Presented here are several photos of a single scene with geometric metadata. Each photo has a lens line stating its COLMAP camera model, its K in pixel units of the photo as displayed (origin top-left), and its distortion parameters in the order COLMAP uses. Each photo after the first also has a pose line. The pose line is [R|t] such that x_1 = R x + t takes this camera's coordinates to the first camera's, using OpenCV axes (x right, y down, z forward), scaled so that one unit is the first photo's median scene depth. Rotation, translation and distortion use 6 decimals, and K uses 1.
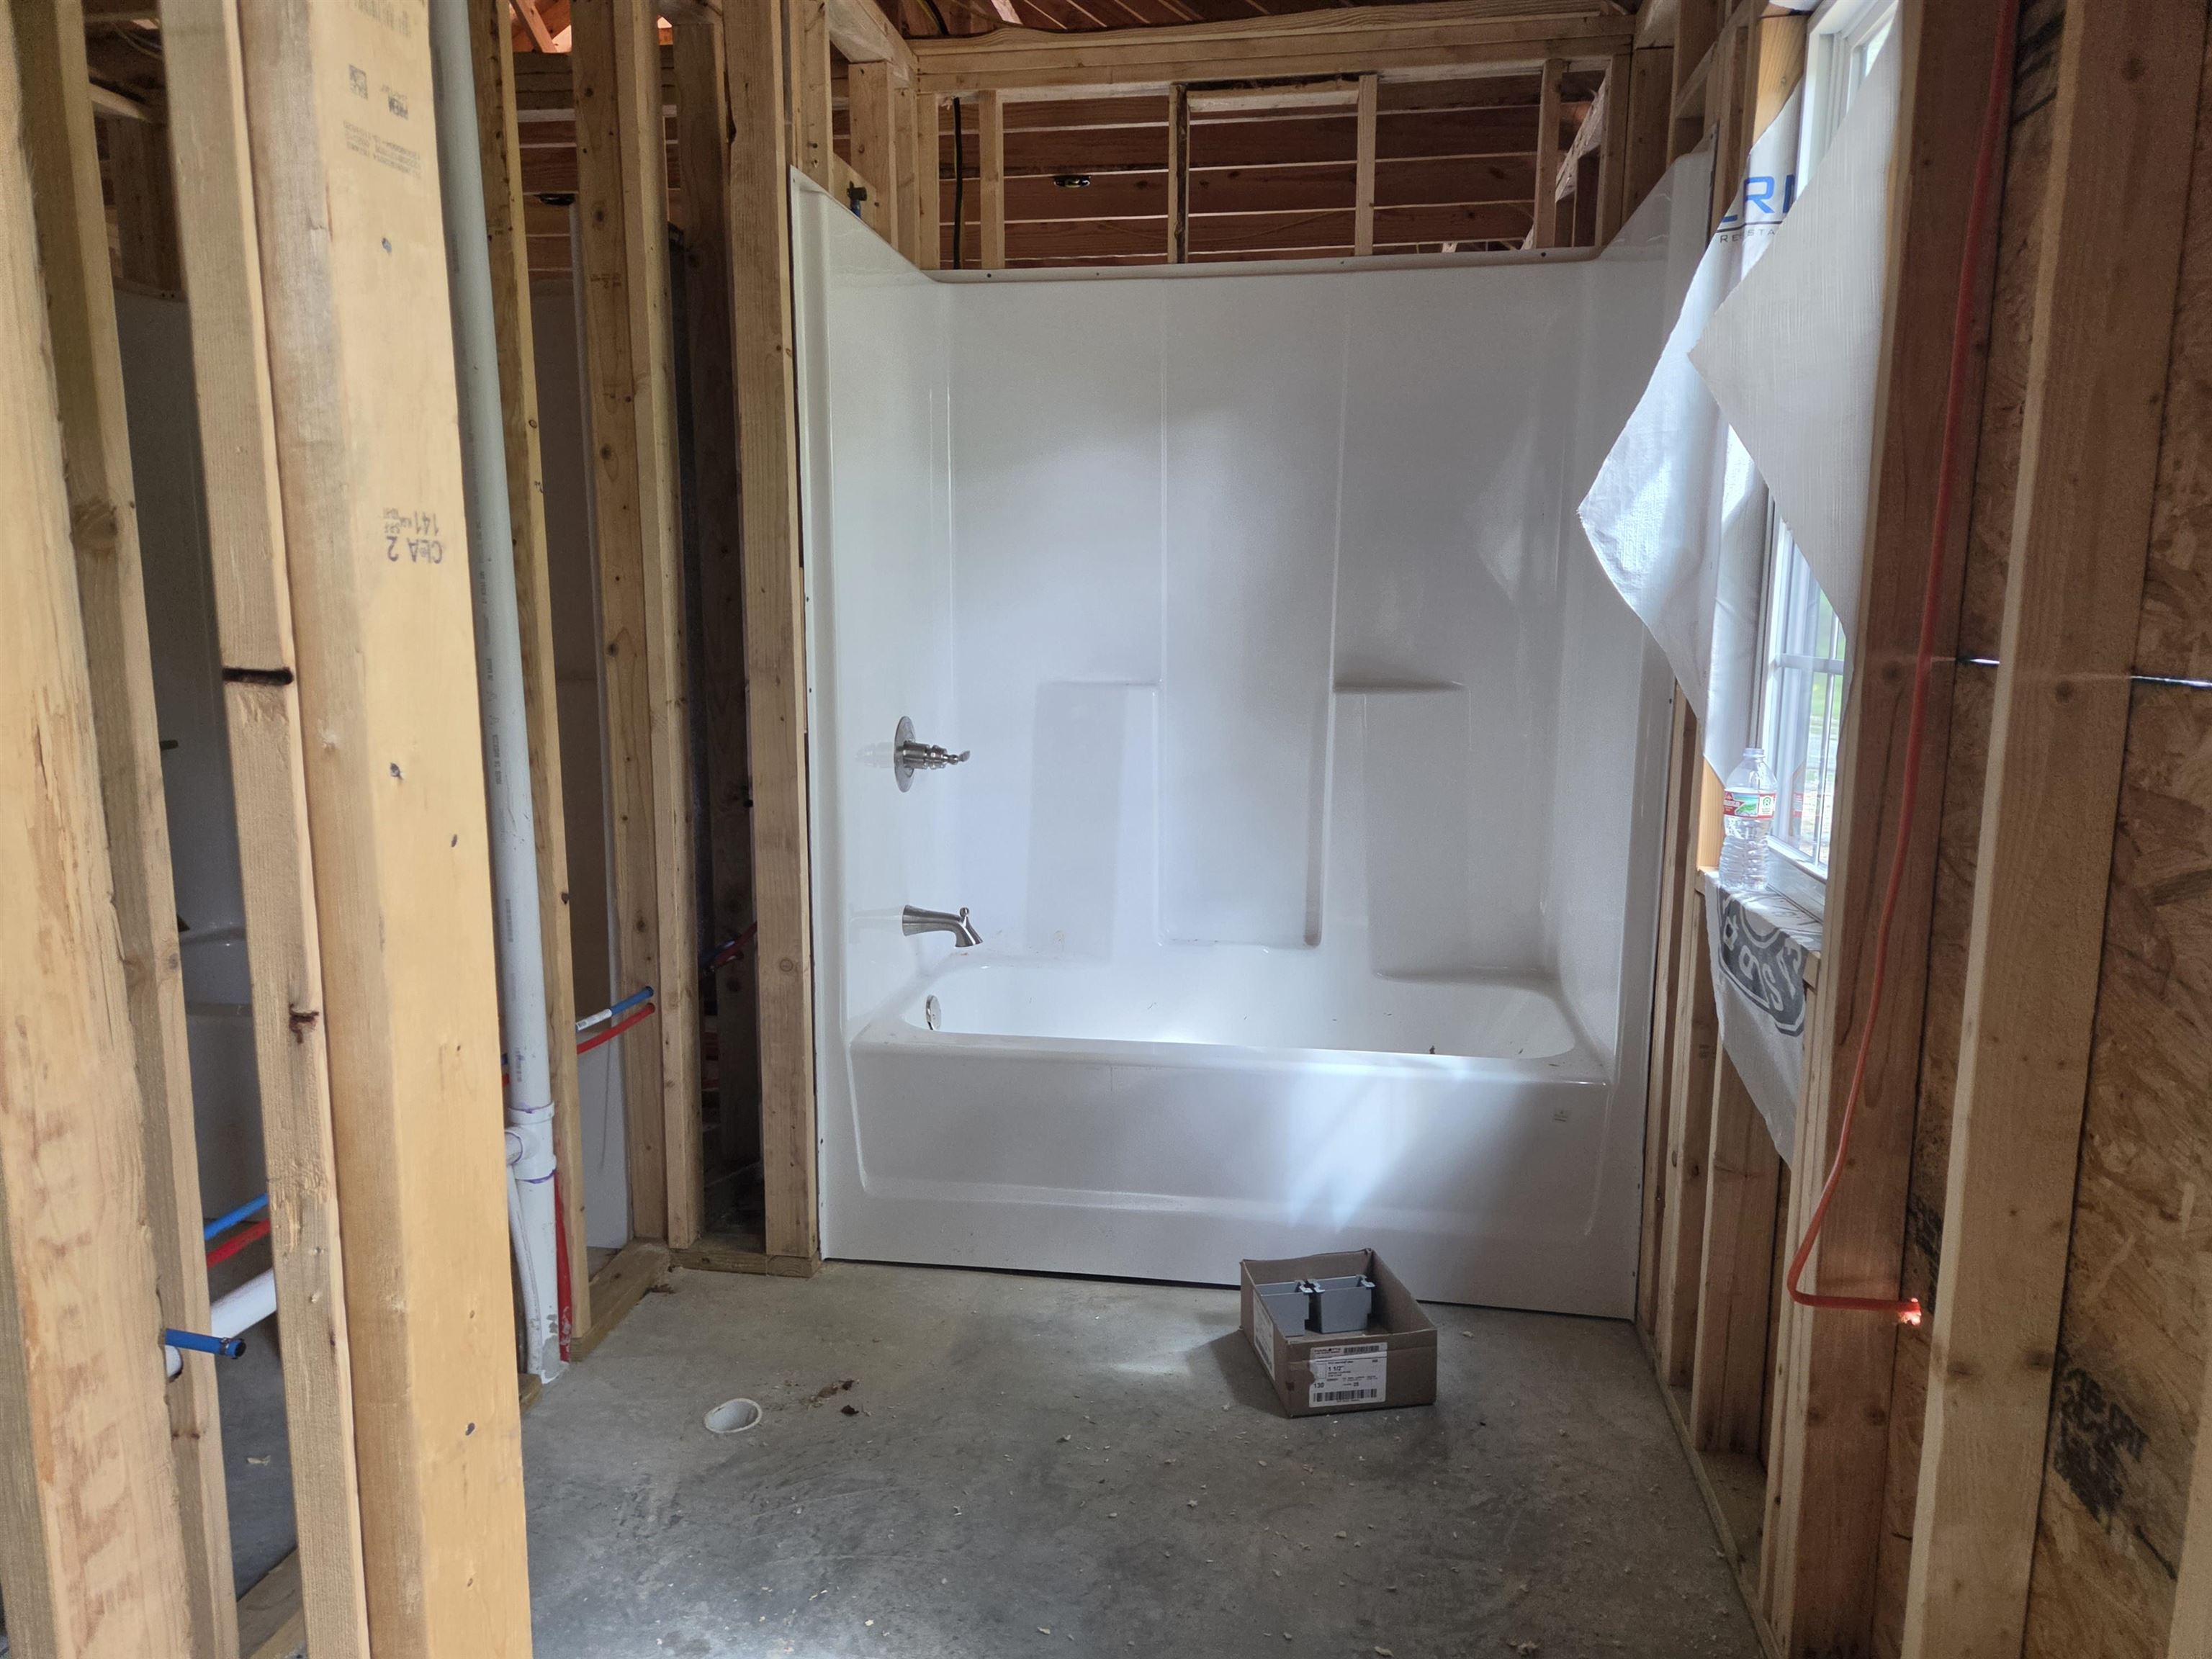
lens RADIAL K [[1494.6, 0, 1110.4], [0, 1494.6, 848.6], [0, 0, 1]] dist [0.041369, -0.008809]
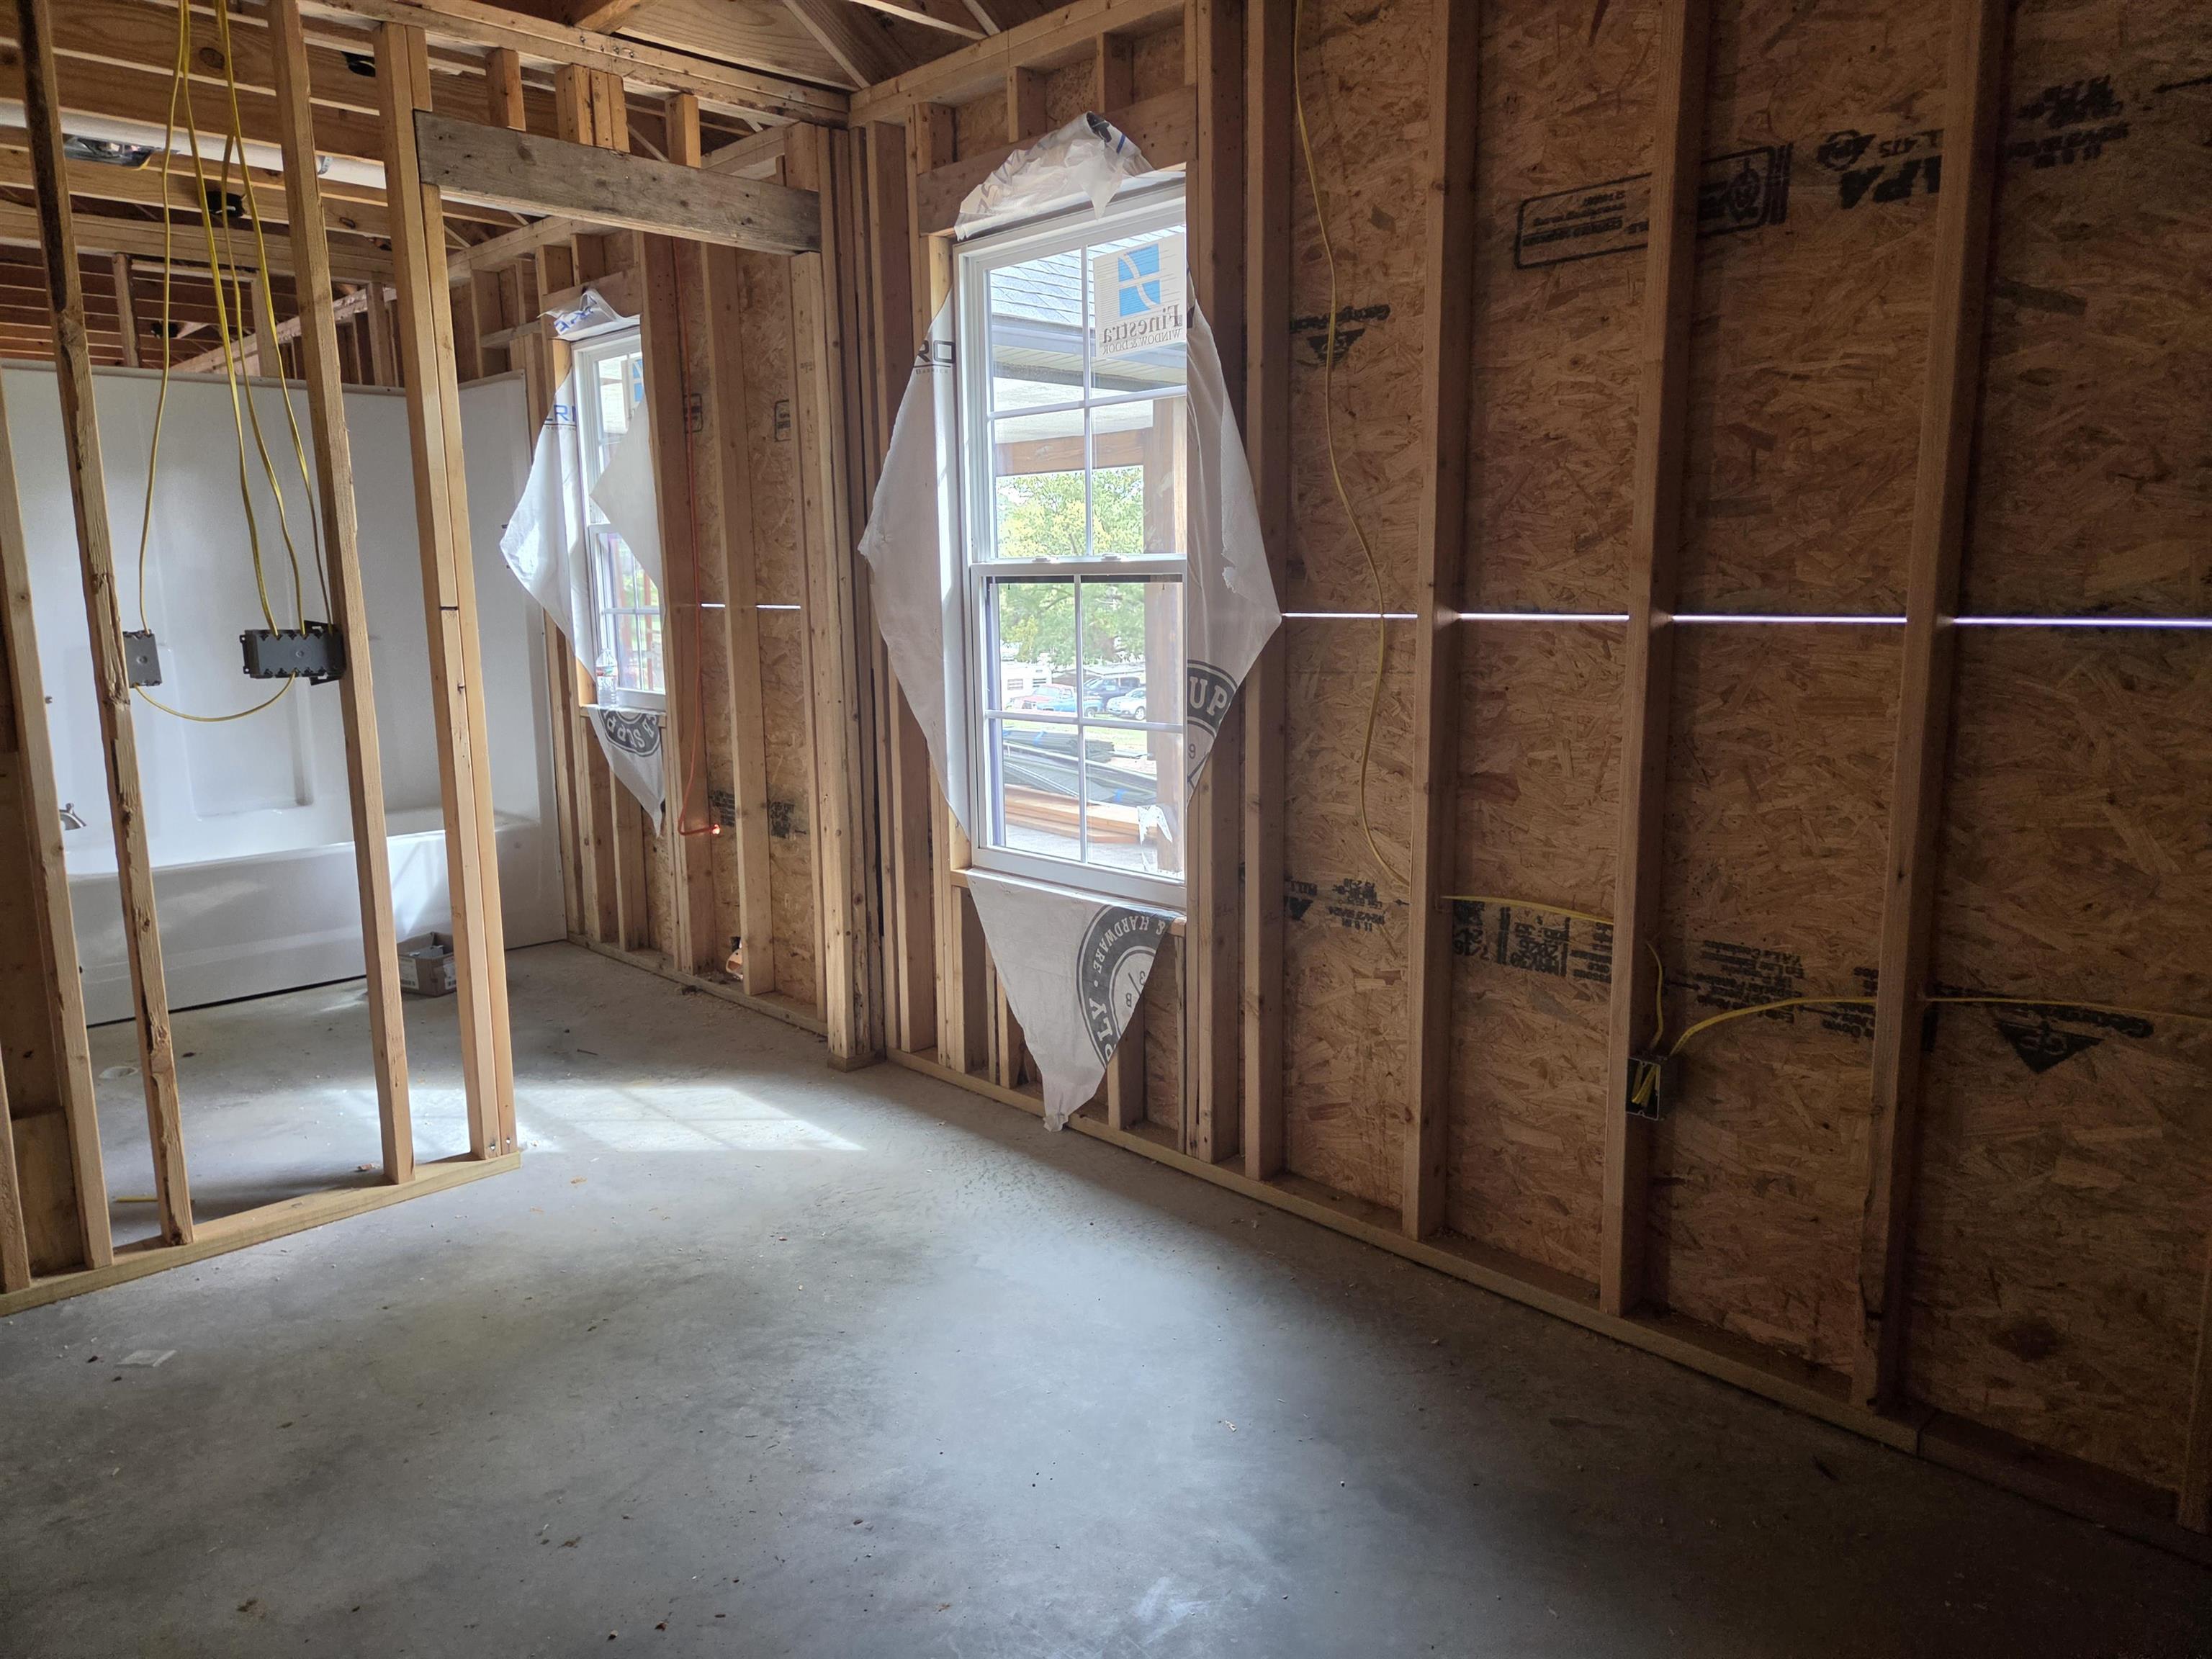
lens RADIAL K [[1494.6, 0, 1122.1], [0, 1494.6, 811.5], [0, 0, 1]] dist [0.041369, -0.008809]
pose [[0.602452, -0.134360, 0.786765, -0.976375], [0.144253, 0.987826, 0.058237, 0.166938], [-0.785012, 0.078408, 0.614499, -1.069952]]
